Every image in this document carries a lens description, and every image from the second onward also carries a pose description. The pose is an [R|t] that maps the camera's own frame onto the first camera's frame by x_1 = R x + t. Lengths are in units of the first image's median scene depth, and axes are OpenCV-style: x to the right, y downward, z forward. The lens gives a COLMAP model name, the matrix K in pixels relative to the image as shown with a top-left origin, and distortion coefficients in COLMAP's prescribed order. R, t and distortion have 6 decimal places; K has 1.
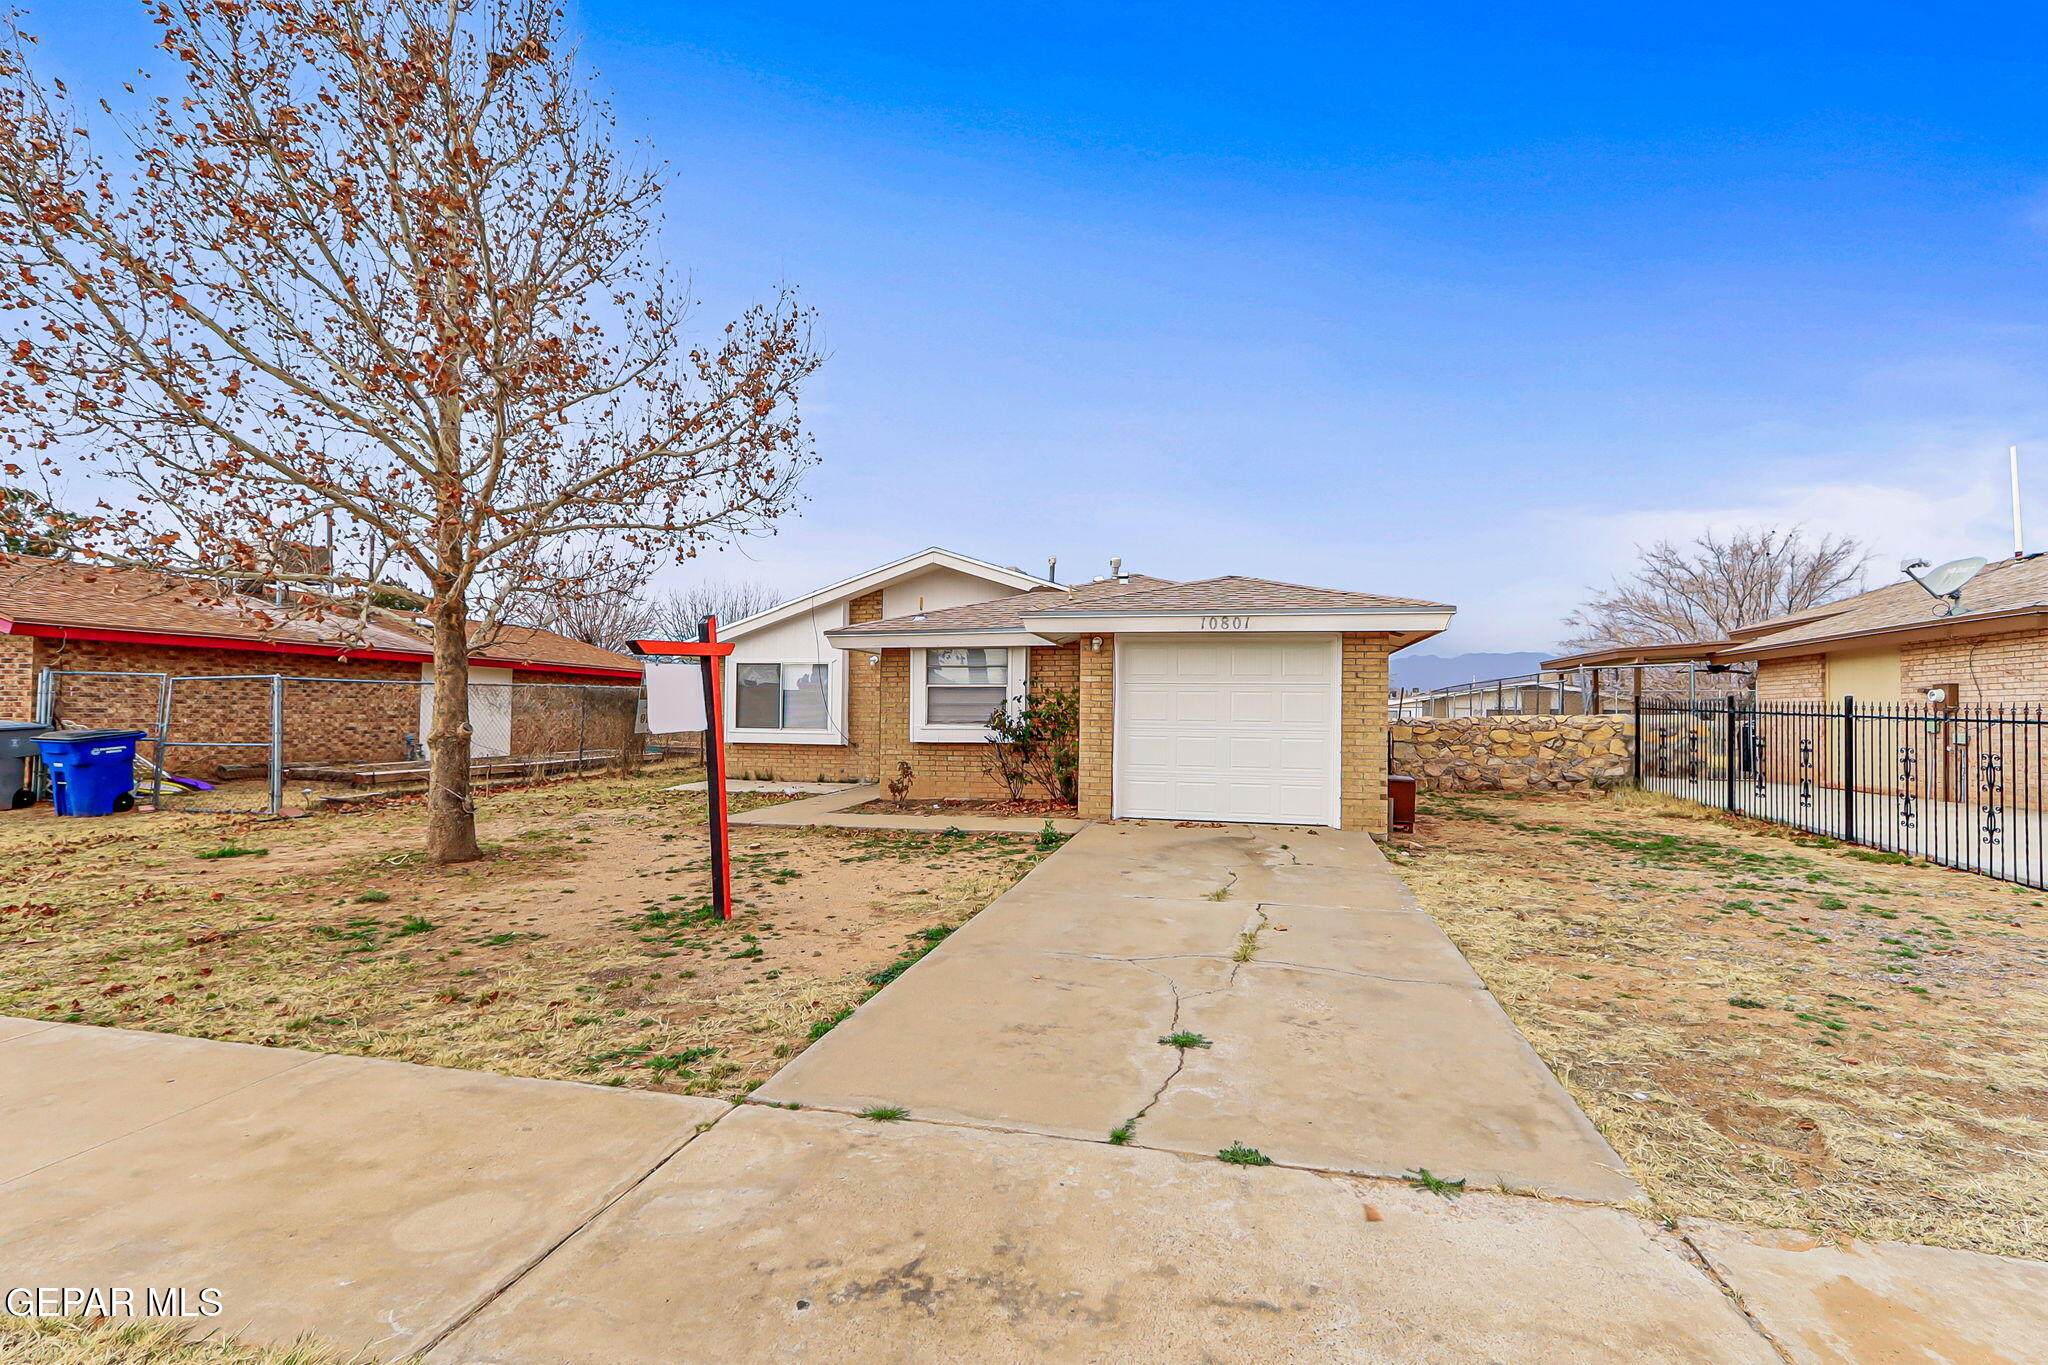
lens RADIAL K [[949.7, 0, 1013.4], [0, 949.7, 687.4], [0, 0, 1]] dist [-0.012802, -0.000163]
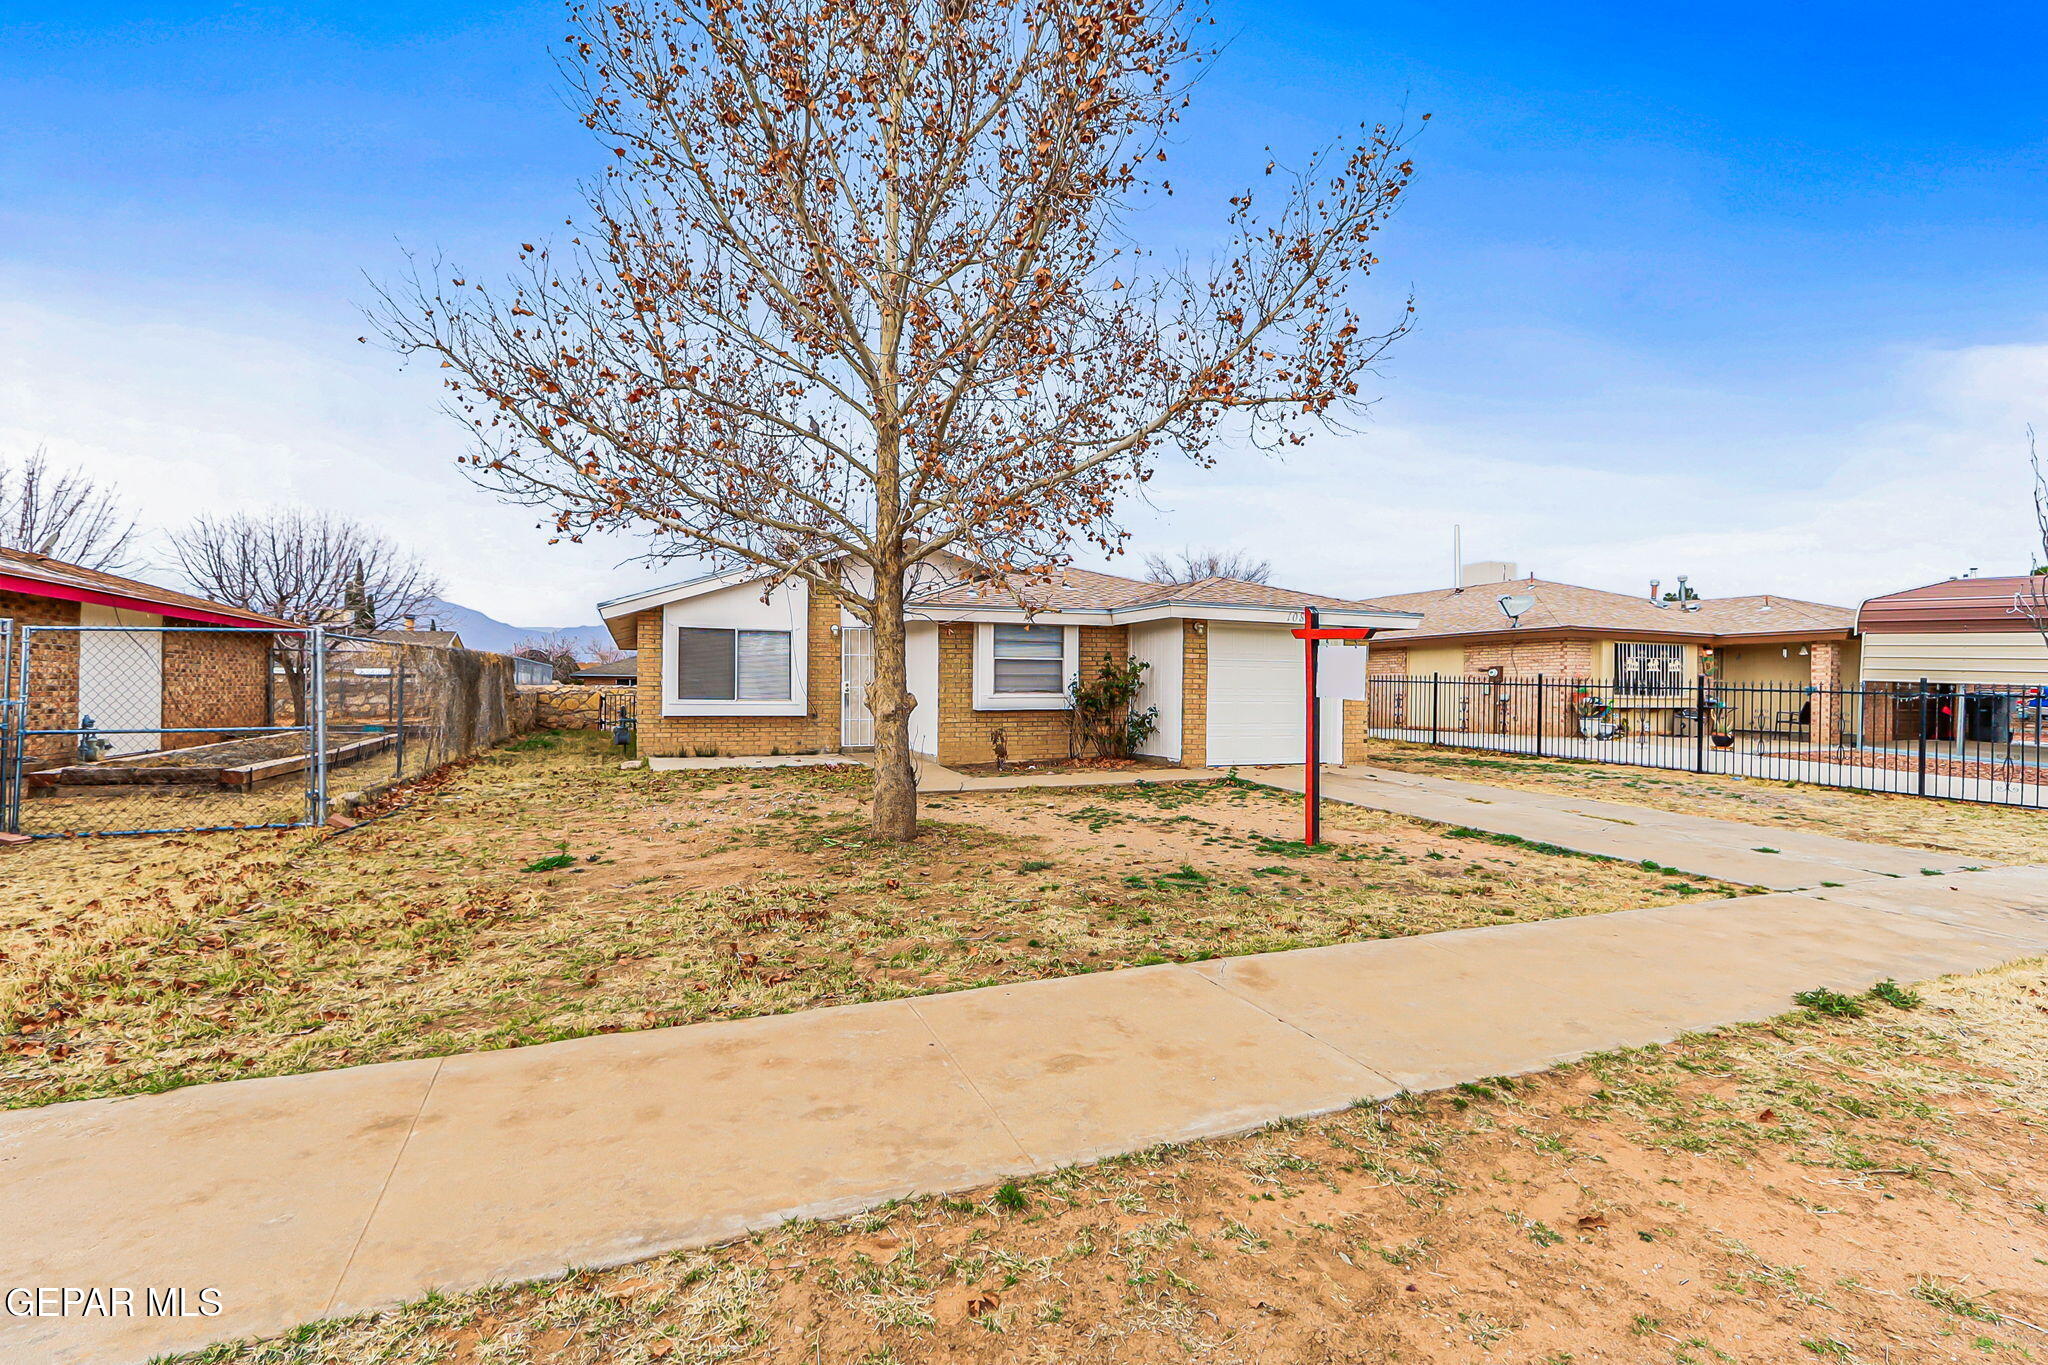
lens RADIAL K [[949.7, 0, 1013.4], [0, 949.7, 687.4], [0, 0, 1]] dist [-0.012802, -0.000163]
pose [[0.805487, -0.002586, 0.592608, -0.716002], [-0.016045, 0.999529, 0.026170, 0.003257], [-0.592397, -0.030588, 0.805066, 0.113834]]
